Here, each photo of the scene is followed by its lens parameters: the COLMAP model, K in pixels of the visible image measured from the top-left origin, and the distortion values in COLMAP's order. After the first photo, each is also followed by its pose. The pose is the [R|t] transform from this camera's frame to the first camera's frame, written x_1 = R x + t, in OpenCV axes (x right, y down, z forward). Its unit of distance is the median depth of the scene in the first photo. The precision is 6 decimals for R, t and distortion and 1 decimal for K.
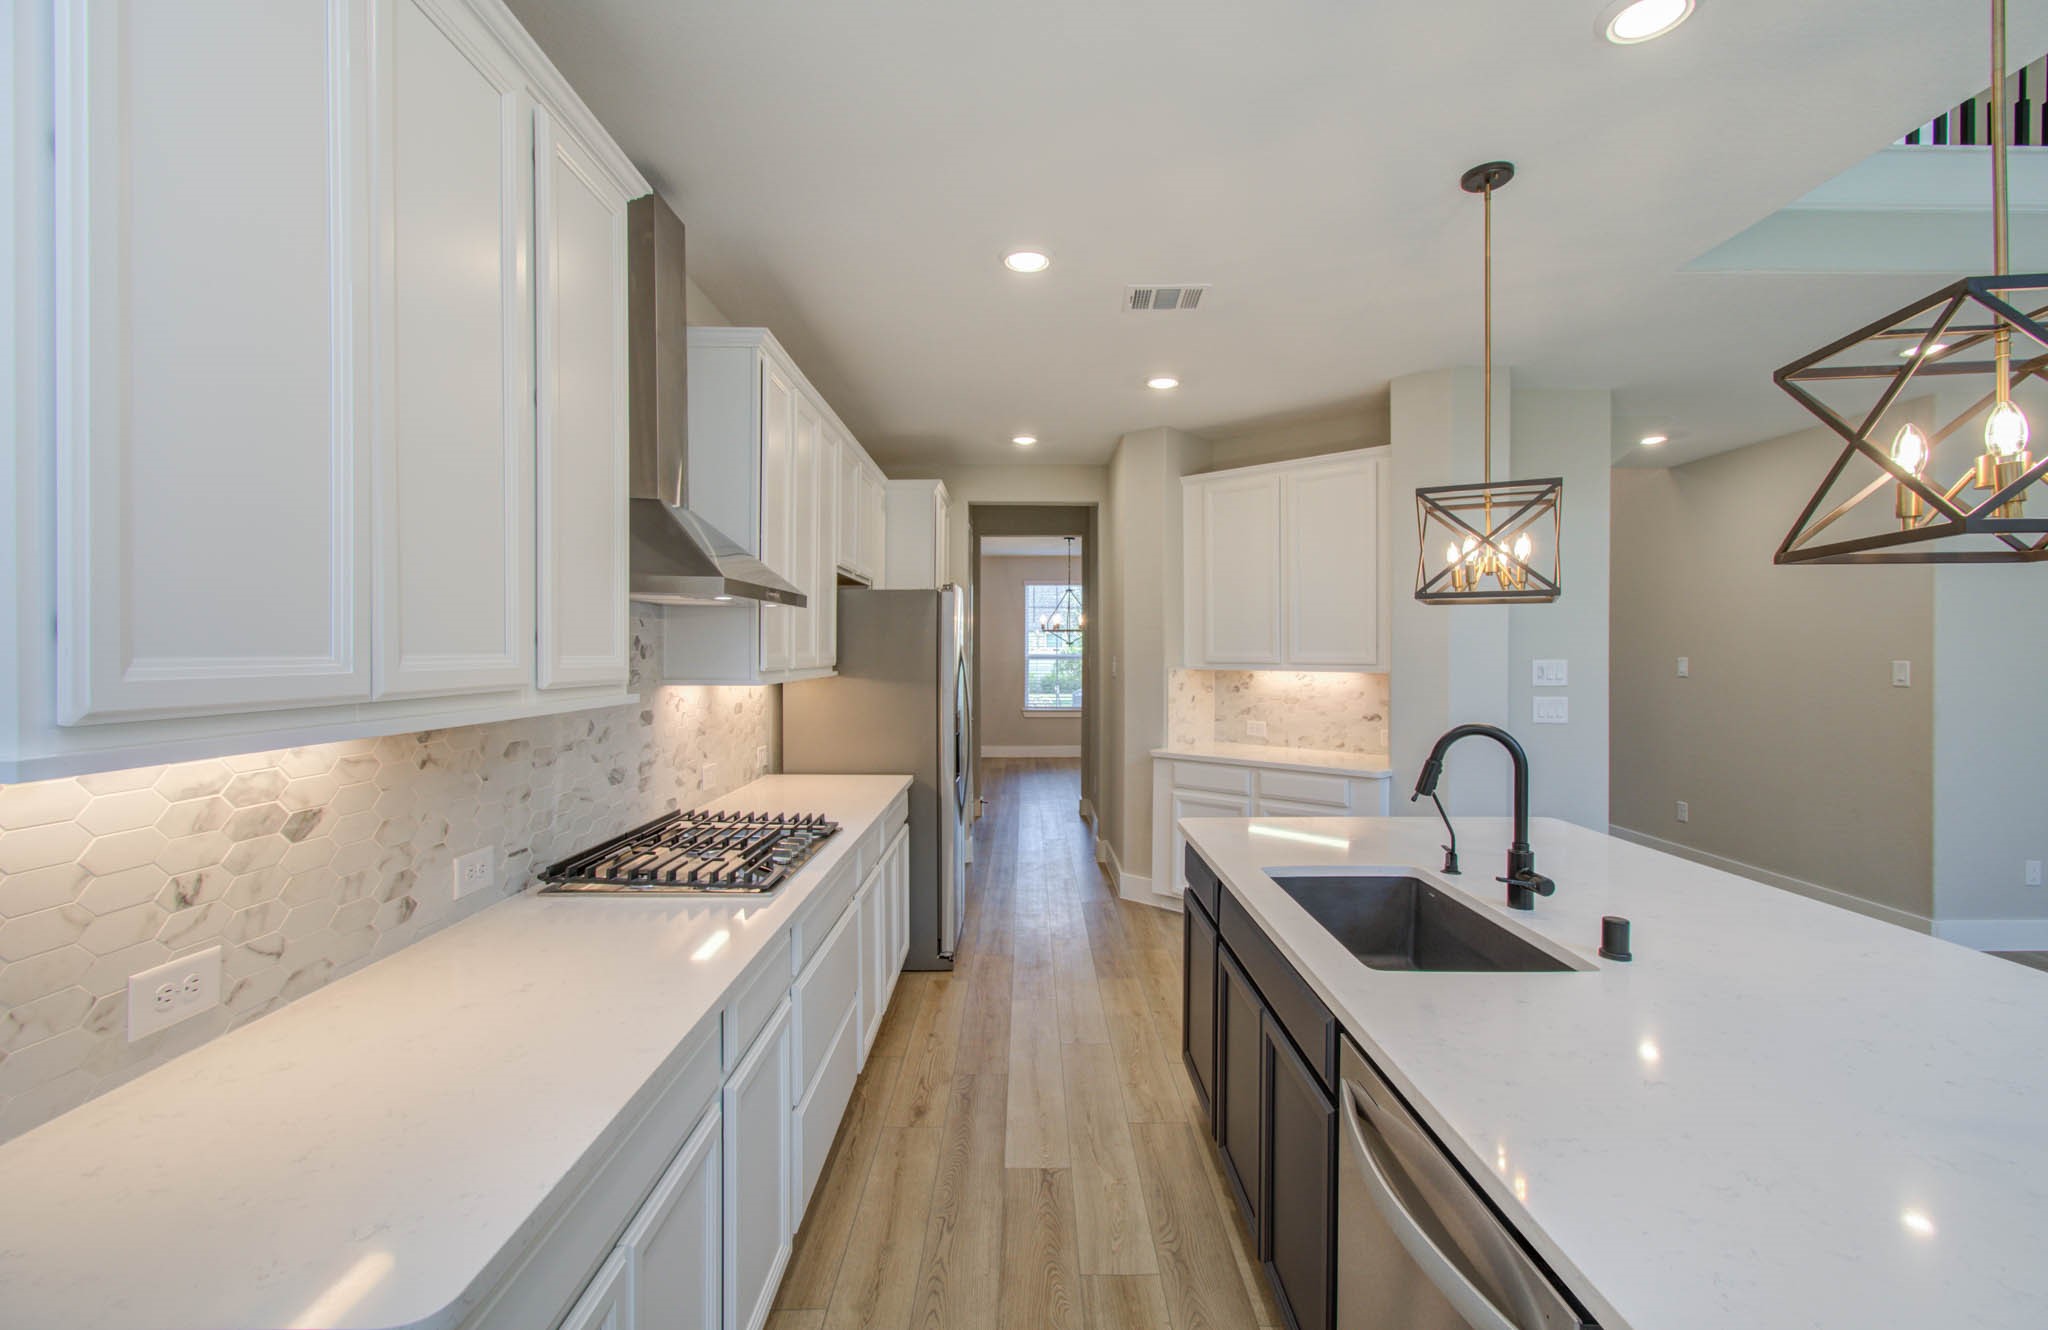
lens RADIAL K [[883.9, 0, 1060.2], [0, 883.9, 661.8], [0, 0, 1]] dist [-0.013194, 0.006721]
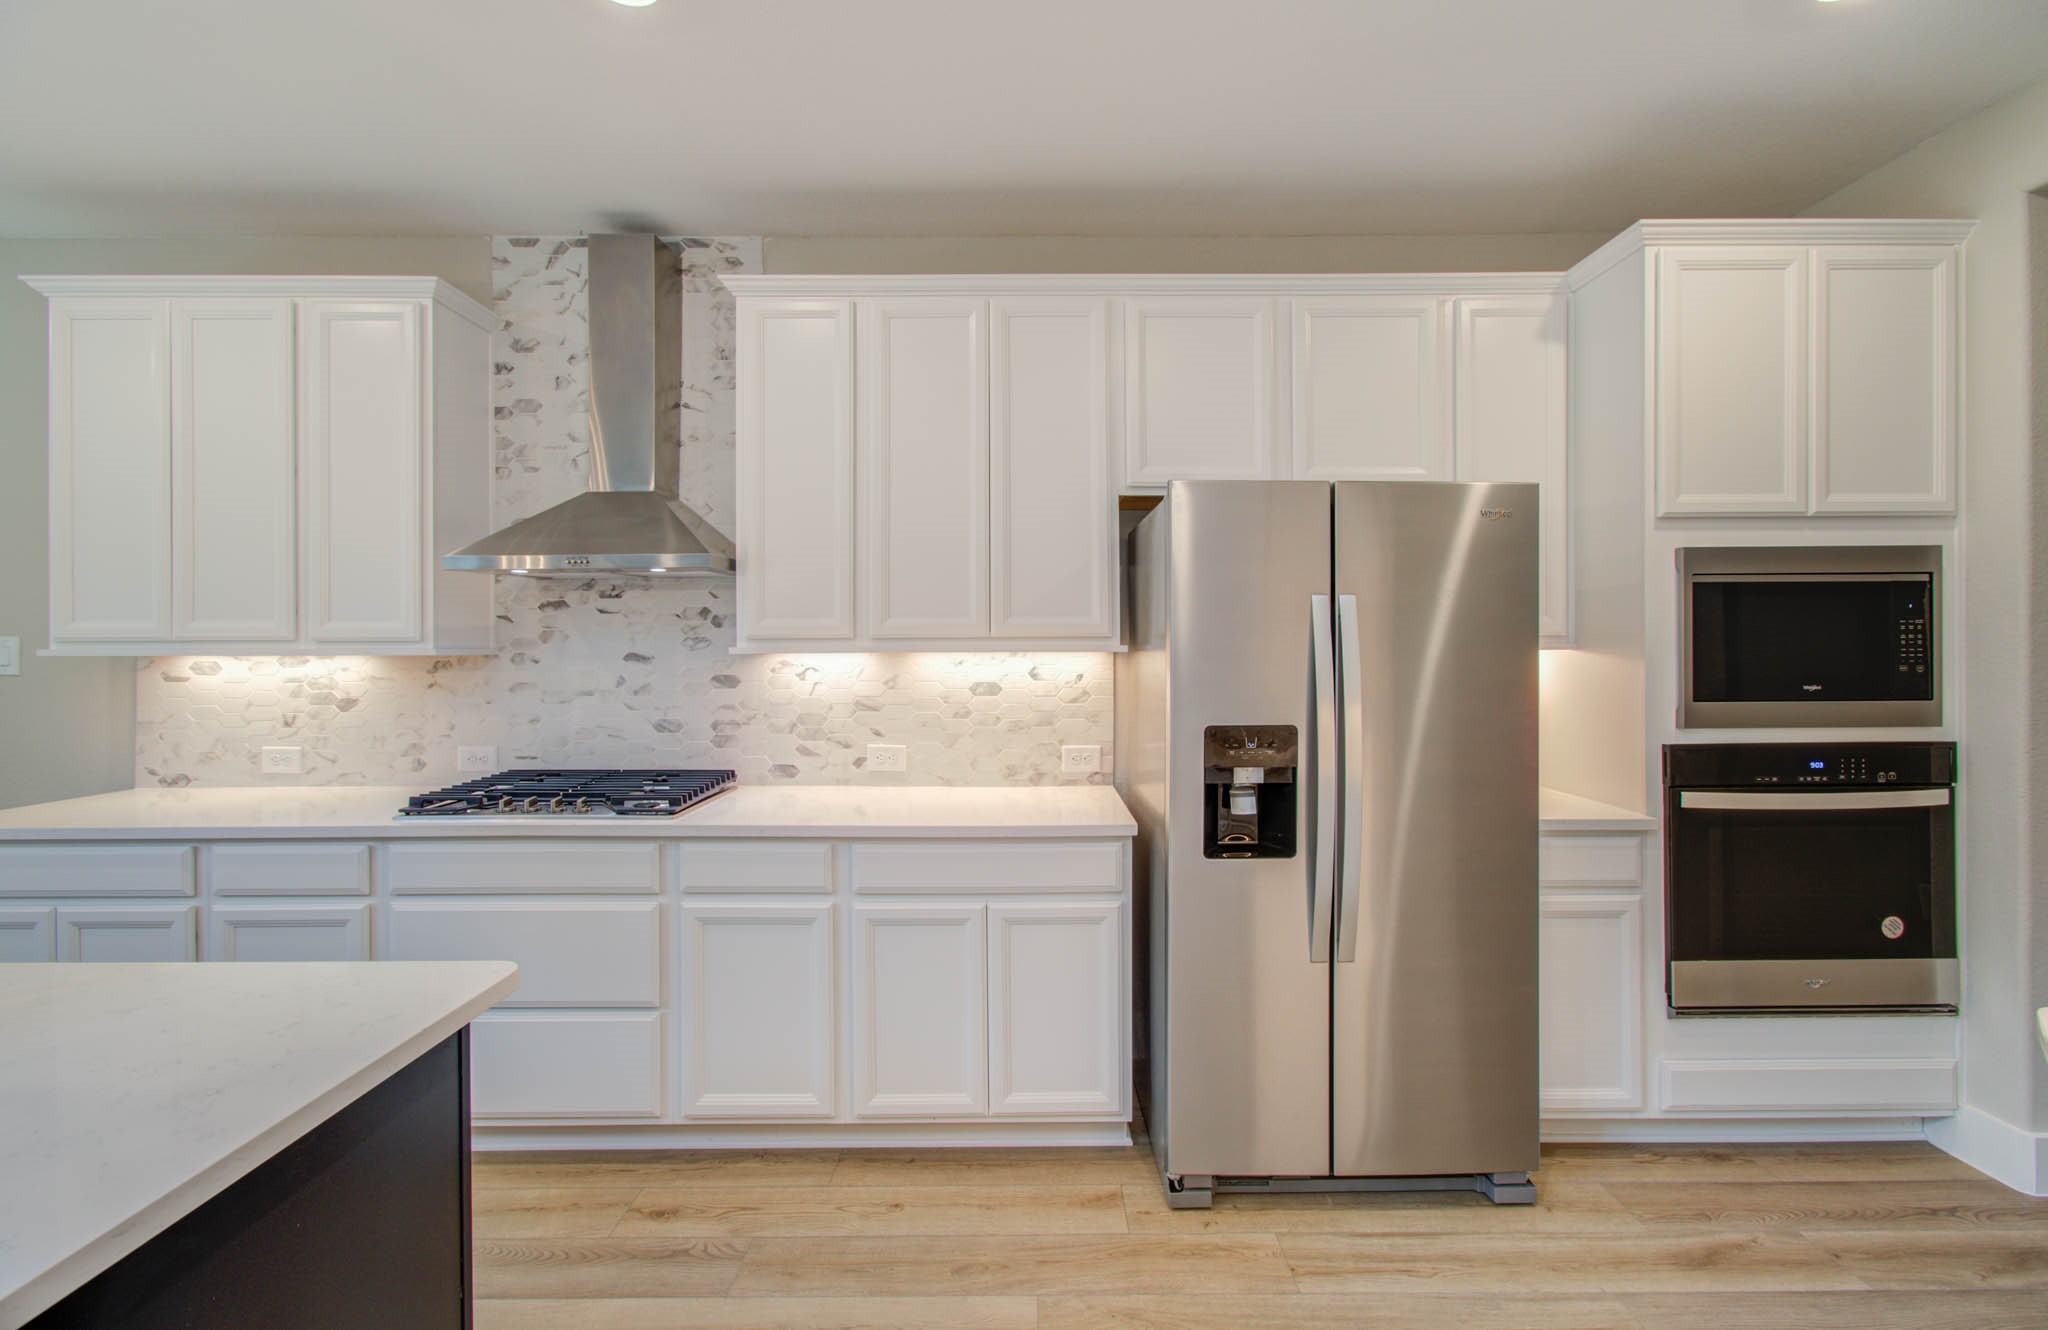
lens RADIAL K [[883.9, 0, 1024.5], [0, 883.9, 647.5], [0, 0, 1]] dist [-0.013194, 0.006721]
pose [[-0.030476, -0.004578, -0.999525, 0.610133], [-0.009040, 0.999950, -0.004305, 0.021973], [0.999495, 0.008905, -0.030516, 1.370168]]
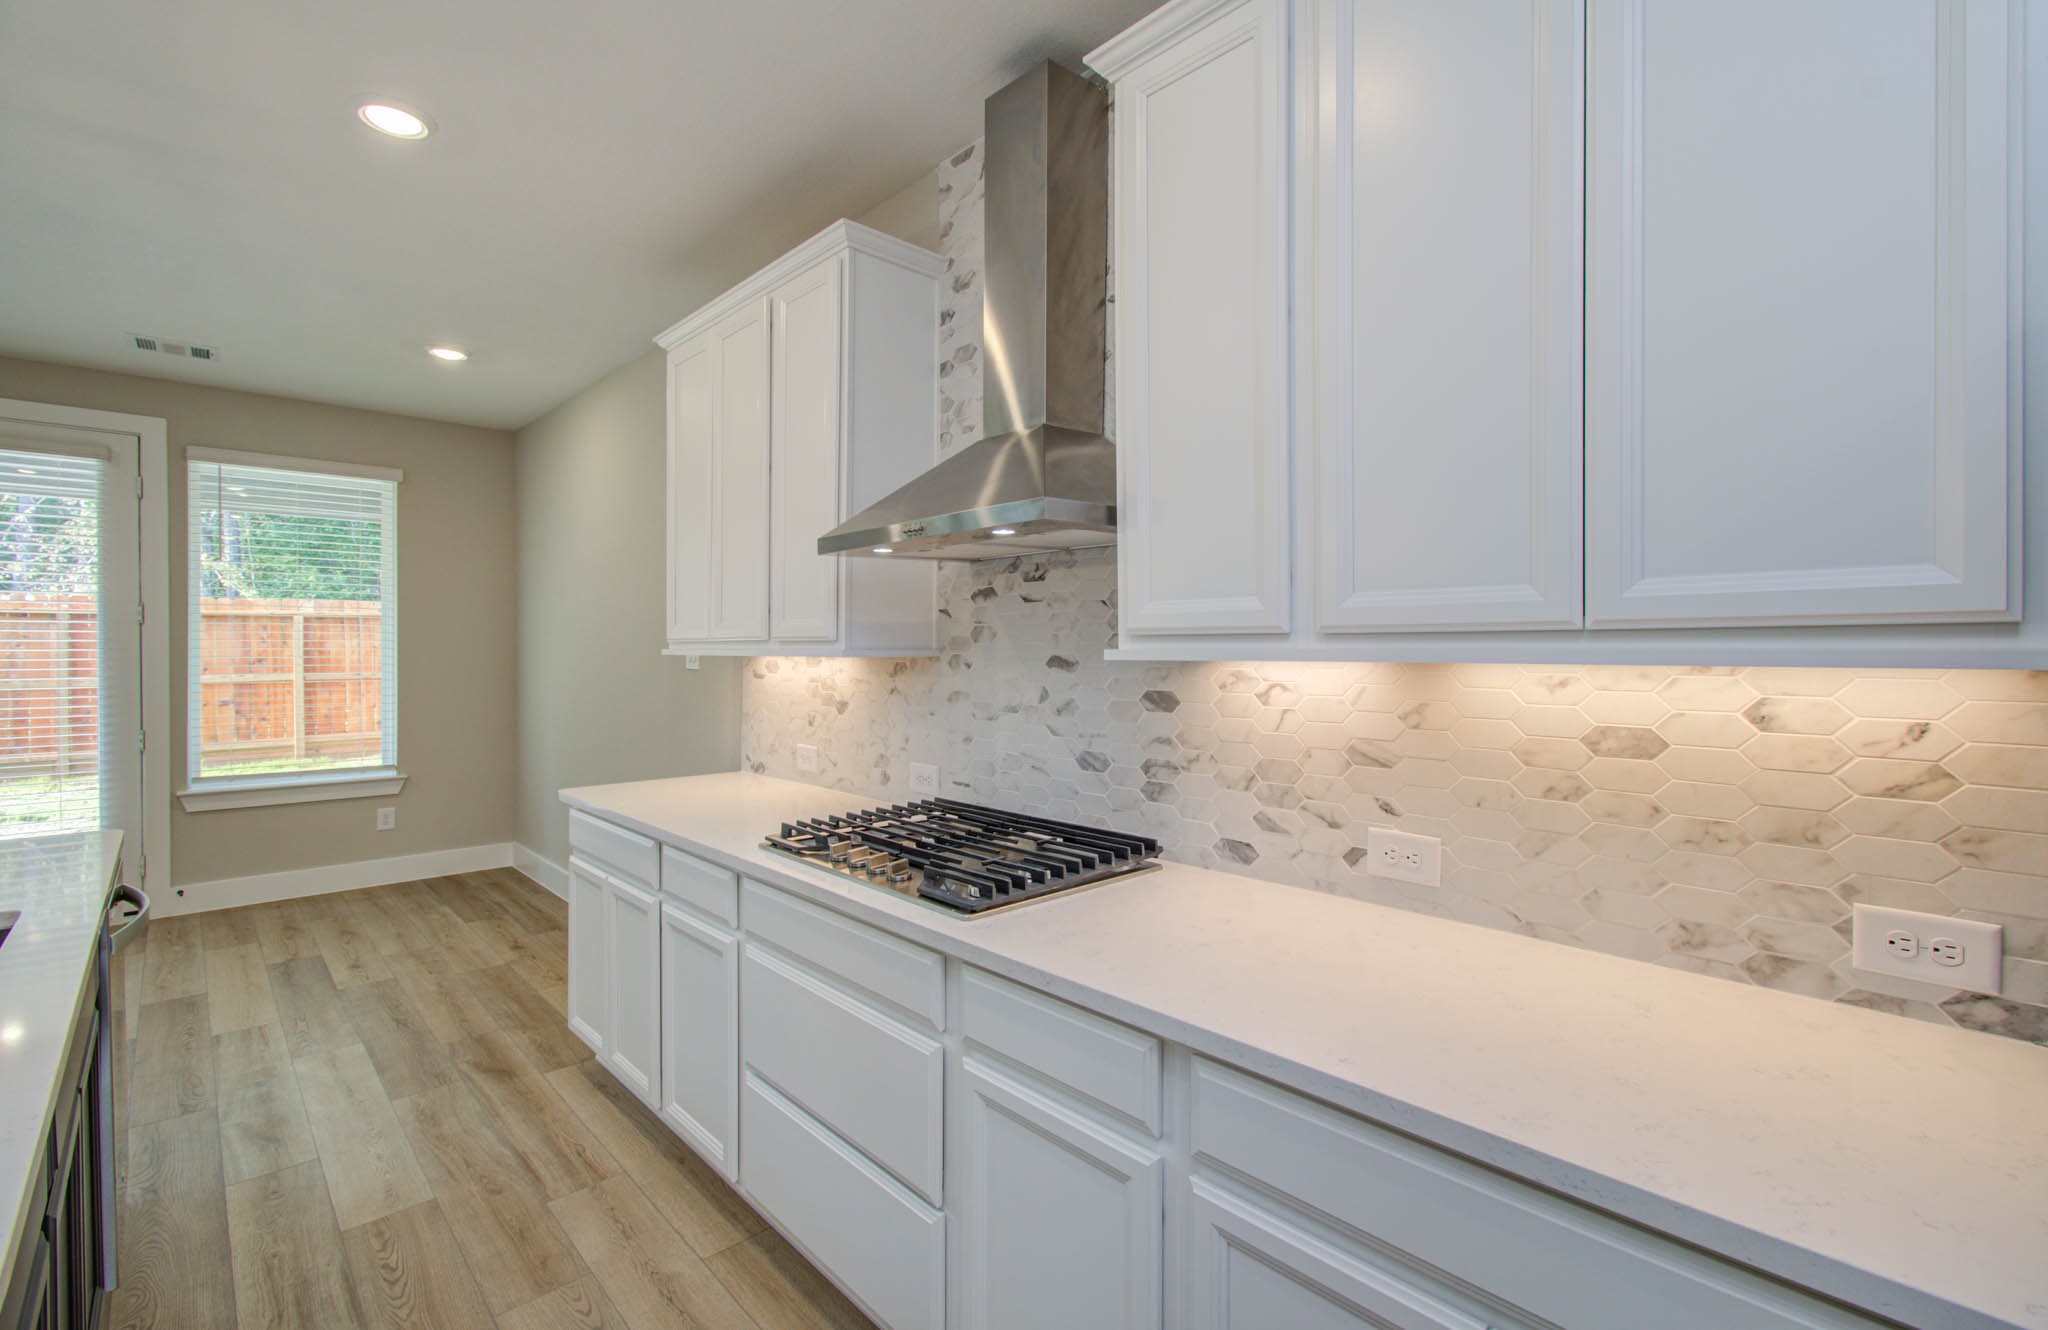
lens RADIAL K [[883.9, 0, 1040.6], [0, 883.9, 642.4], [0, 0, 1]] dist [-0.013194, 0.006721]
pose [[-0.741544, -0.012196, -0.670794, 0.085572], [-0.013670, 0.999902, -0.003068, 0.018671], [0.670765, 0.006895, -0.741638, 1.436691]]
